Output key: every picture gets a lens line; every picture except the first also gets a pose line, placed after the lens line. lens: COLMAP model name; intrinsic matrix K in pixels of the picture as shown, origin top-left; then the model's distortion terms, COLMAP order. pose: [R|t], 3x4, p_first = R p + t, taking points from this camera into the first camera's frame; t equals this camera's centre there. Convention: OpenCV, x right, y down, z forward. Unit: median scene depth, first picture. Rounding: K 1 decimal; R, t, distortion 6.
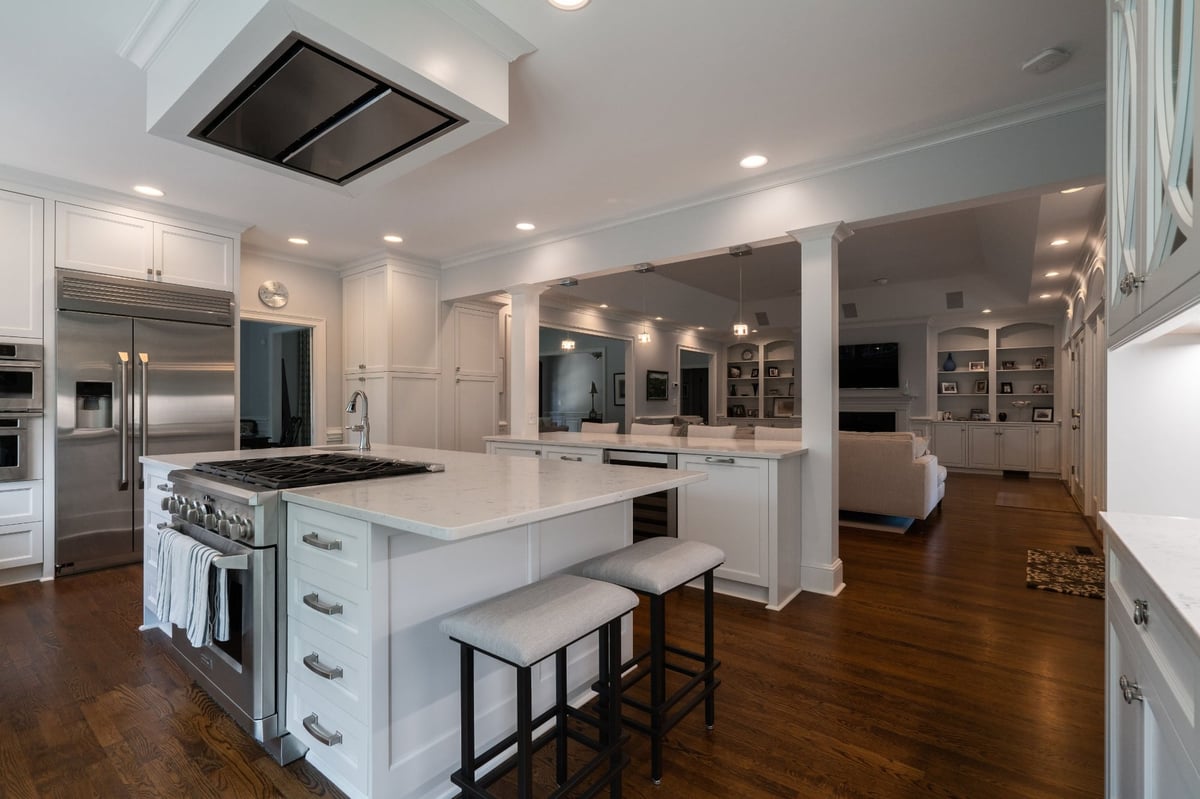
lens RADIAL K [[538.8, 0, 598.4], [0, 538.8, 403.9], [0, 0, 1]] dist [-0.002097, 0.000988]
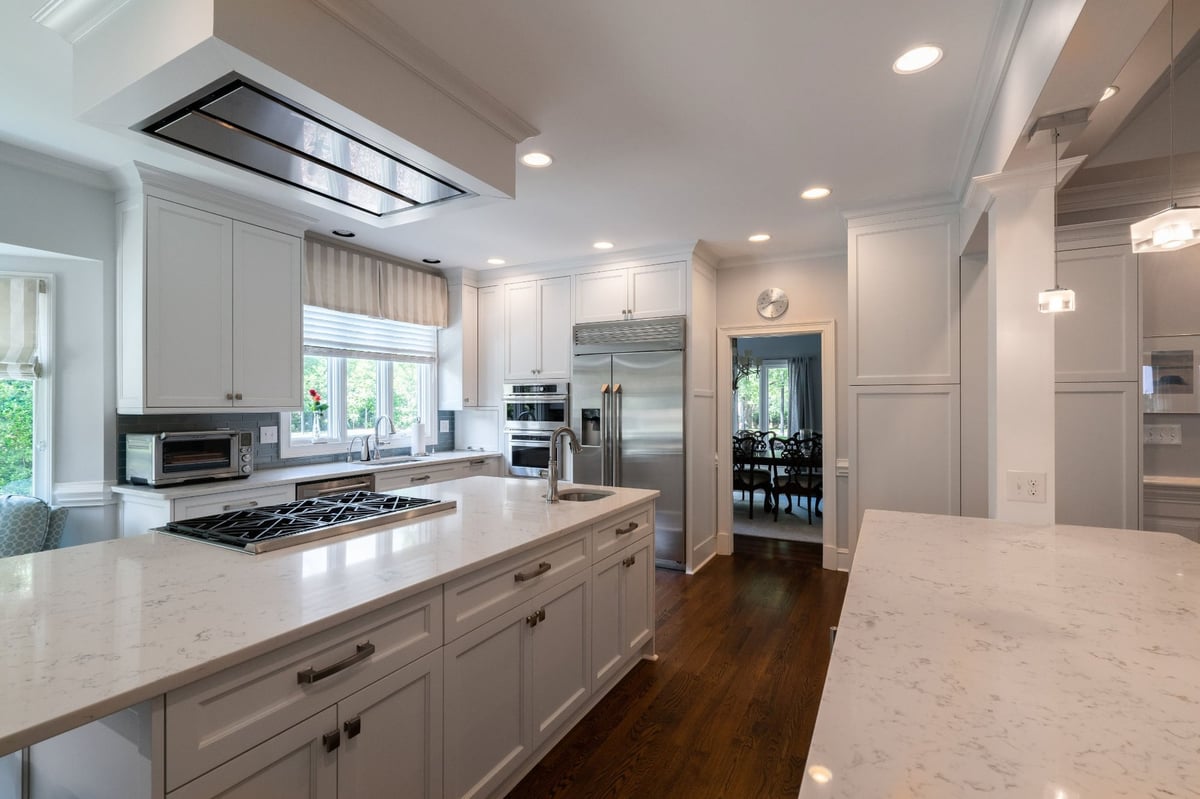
lens RADIAL K [[539.6, 0, 599.9], [0, 539.6, 402.1], [0, 0, 1]] dist [-0.011782, 0.005453]
pose [[0.165263, -0.004019, -0.986241, 0.298509], [0.001304, 0.999992, -0.003857, -0.049459], [0.986249, -0.000648, 0.165267, 0.764092]]
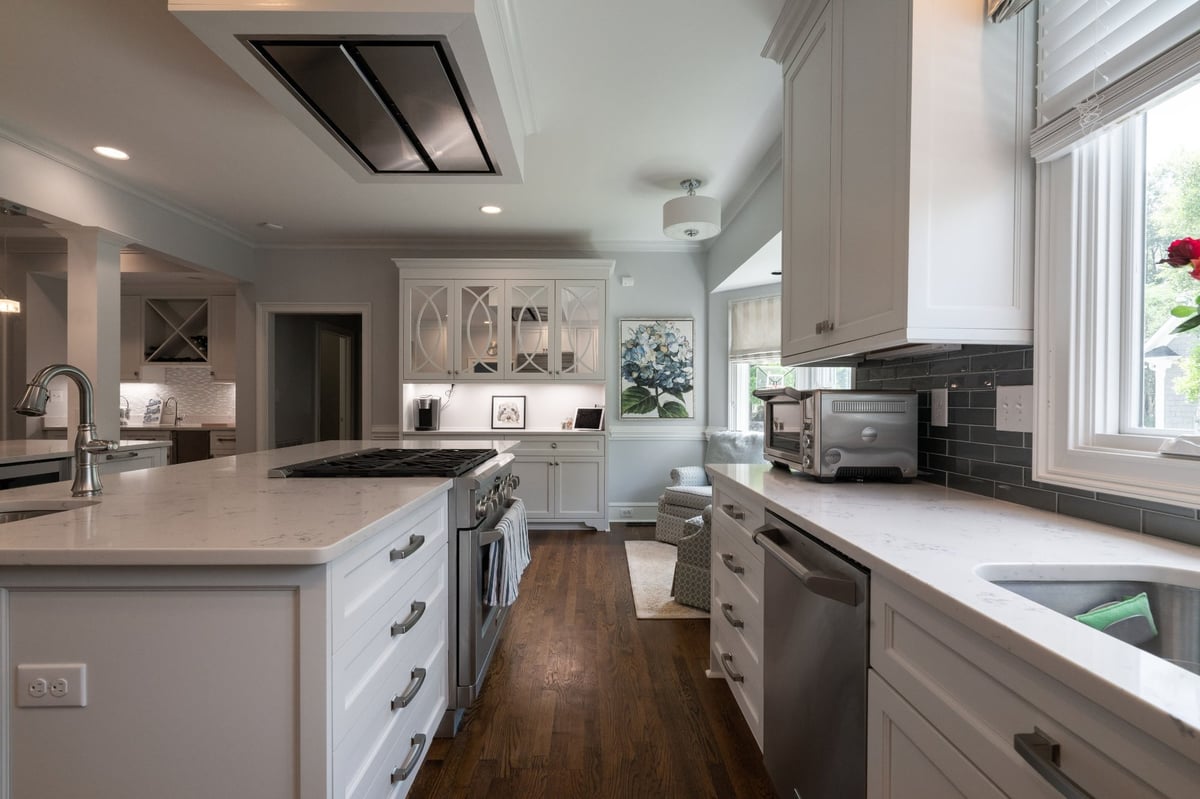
lens RADIAL K [[538.8, 0, 598.4], [0, 538.8, 403.9], [0, 0, 1]] dist [-0.002097, 0.000988]
pose [[-0.624991, -0.004290, 0.780620, -0.881015], [-0.001498, 0.999990, 0.004295, 0.001861], [-0.780630, 0.001515, -0.624991, 0.772342]]
